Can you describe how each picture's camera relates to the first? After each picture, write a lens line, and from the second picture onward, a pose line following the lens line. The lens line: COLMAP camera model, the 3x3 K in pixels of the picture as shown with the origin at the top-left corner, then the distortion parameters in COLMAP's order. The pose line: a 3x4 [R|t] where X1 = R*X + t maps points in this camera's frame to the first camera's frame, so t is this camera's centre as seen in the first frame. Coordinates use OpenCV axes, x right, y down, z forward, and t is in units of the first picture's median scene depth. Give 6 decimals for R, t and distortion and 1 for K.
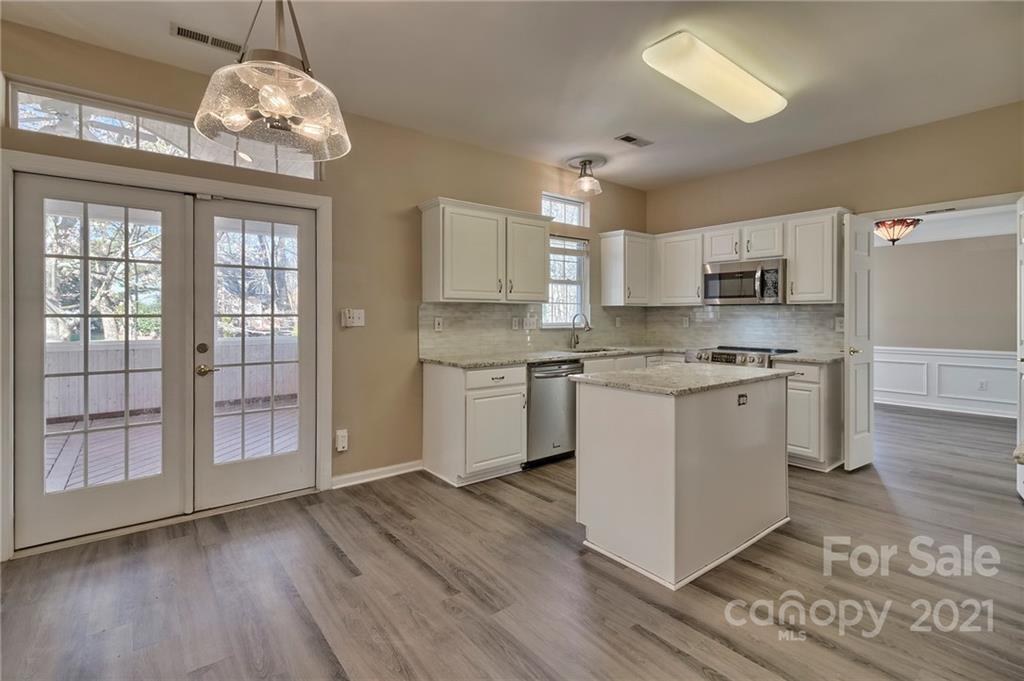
lens RADIAL K [[470.5, 0, 494.1], [0, 470.5, 314.7], [0, 0, 1]] dist [-0.000316, 0.000713]
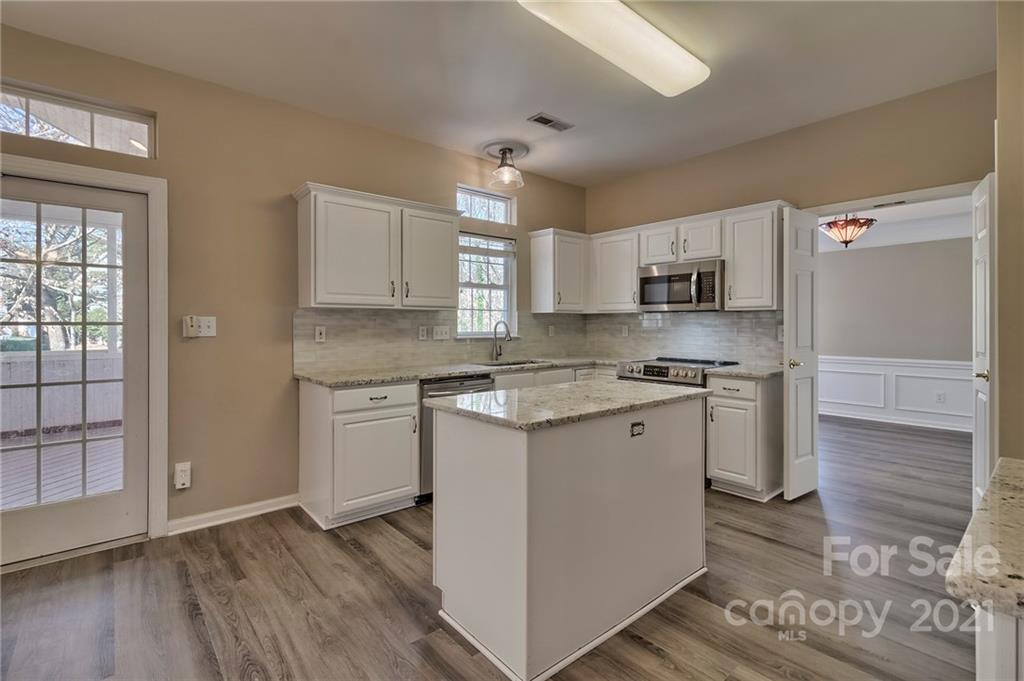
lens RADIAL K [[470.5, 0, 494.4], [0, 470.5, 322.8], [0, 0, 1]] dist [-0.000316, 0.000713]
pose [[0.999280, -0.000299, 0.037947, 0.165039], [0.000335, 1.000000, -0.000941, 0.001192], [-0.037946, 0.000953, 0.999279, 0.138459]]
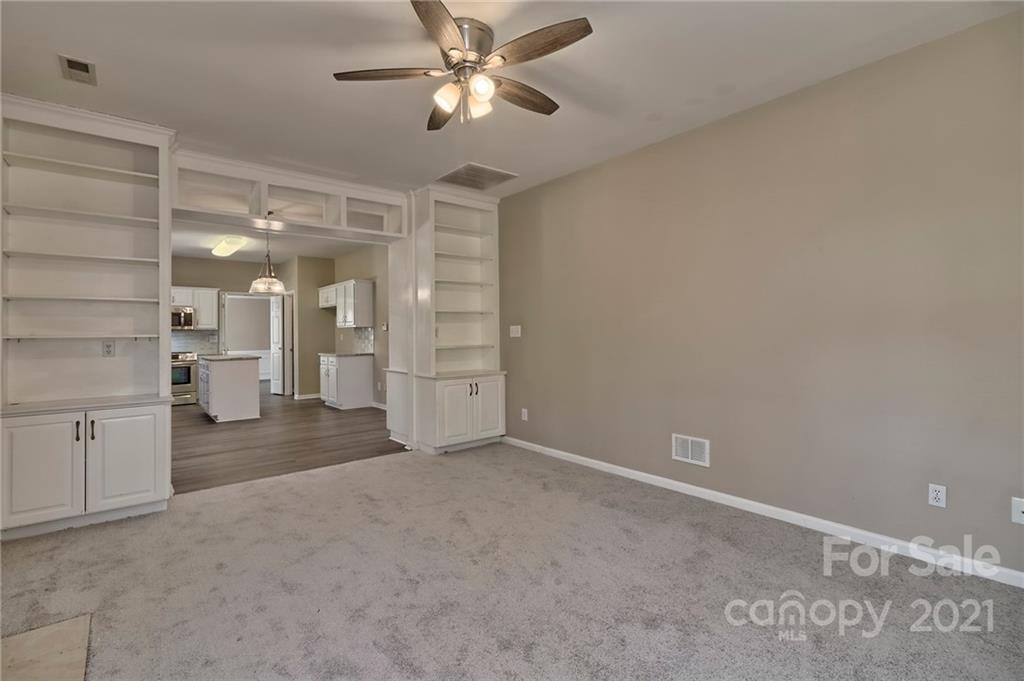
lens RADIAL K [[470.5, 0, 495.0], [0, 470.5, 325.1], [0, 0, 1]] dist [-0.000316, 0.000713]
pose [[-0.016185, 0.017587, 0.999714, -1.604115], [0.006597, 0.999825, -0.017483, 0.002654], [-0.999847, 0.006312, -0.016299, -0.326324]]
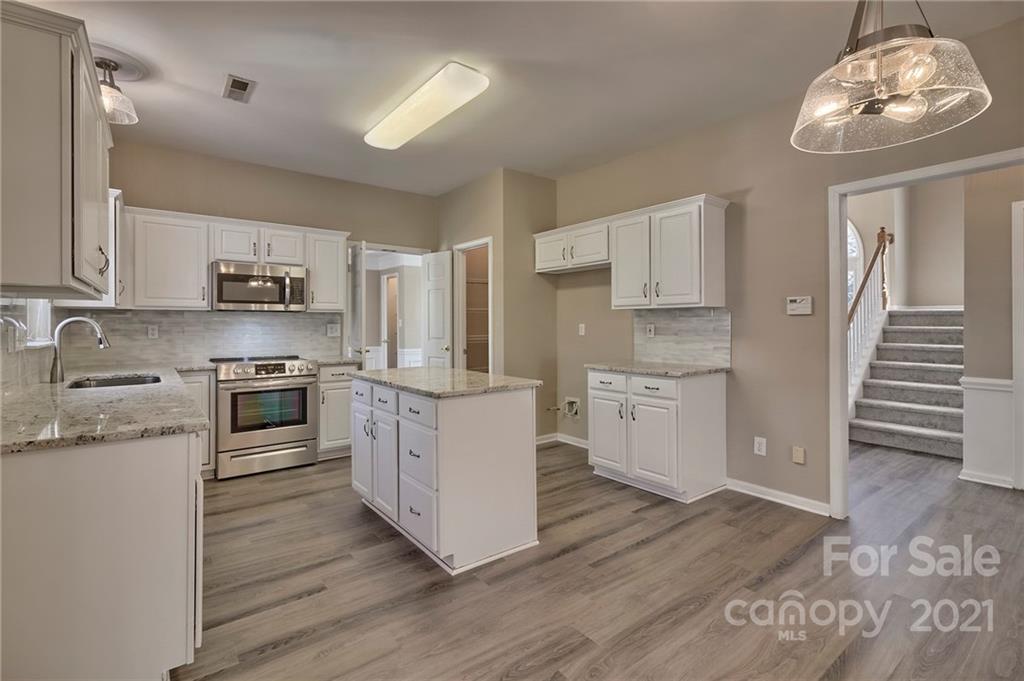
lens RADIAL K [[470.5, 0, 510.0], [0, 470.5, 321.7], [0, 0, 1]] dist [-0.000316, 0.000713]
pose [[0.002063, 0.003374, 0.999992, -0.465615], [-0.000981, 0.999994, -0.003372, 0.002631], [-0.999997, -0.000974, 0.002066, 0.581335]]
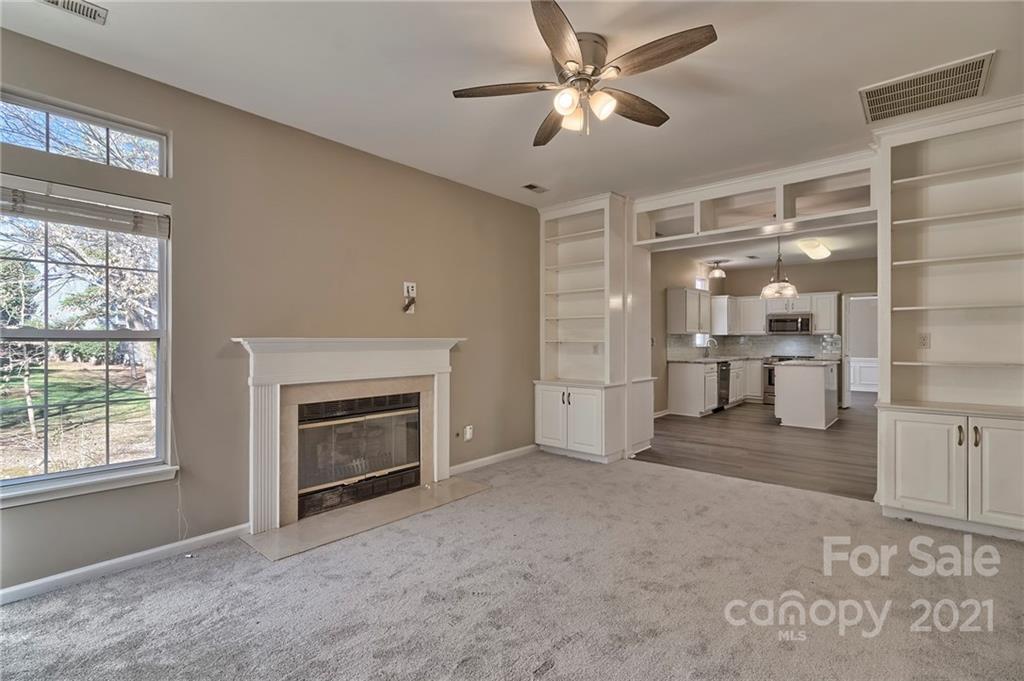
lens RADIAL K [[470.5, 0, 510.3], [0, 470.5, 343.2], [0, 0, 1]] dist [-0.000316, 0.000713]
pose [[0.980921, -0.001077, 0.194406, -1.214939], [-0.000939, 0.999947, 0.010276, -0.004923], [-0.194407, -0.010262, 0.980867, -0.881949]]
